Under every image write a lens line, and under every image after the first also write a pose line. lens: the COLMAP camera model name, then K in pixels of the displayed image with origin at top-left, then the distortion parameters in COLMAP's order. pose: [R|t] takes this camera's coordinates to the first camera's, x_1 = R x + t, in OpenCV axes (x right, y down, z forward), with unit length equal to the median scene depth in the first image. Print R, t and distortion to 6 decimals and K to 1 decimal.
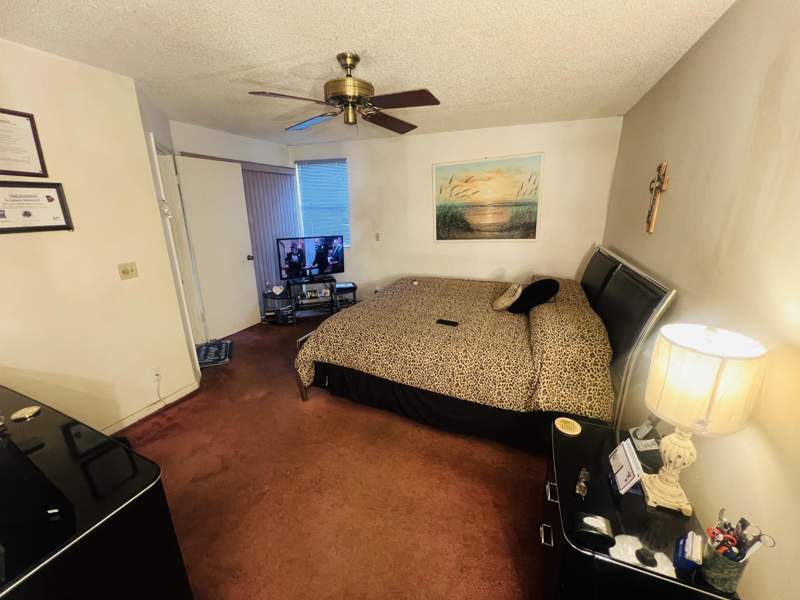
lens RADIAL K [[321.7, 0, 399.4], [0, 321.7, 296.3], [0, 0, 1]] dist [-0.011222, -0.000561]
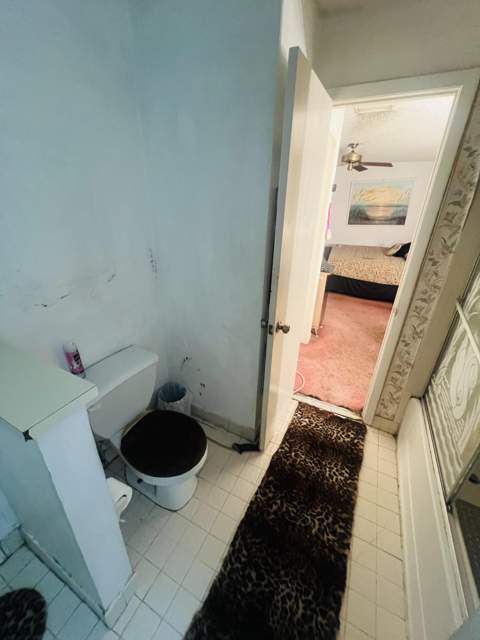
lens RADIAL K [[257.4, 0, 235.5], [0, 257.4, 323.0], [0, 0, 1]] dist [-0.011222, -0.000561]
pose [[0.996907, 0.053671, -0.057405, -0.459692], [-0.043619, 0.985509, 0.163916, 0.189155], [0.065371, -0.160905, 0.984803, -0.662250]]
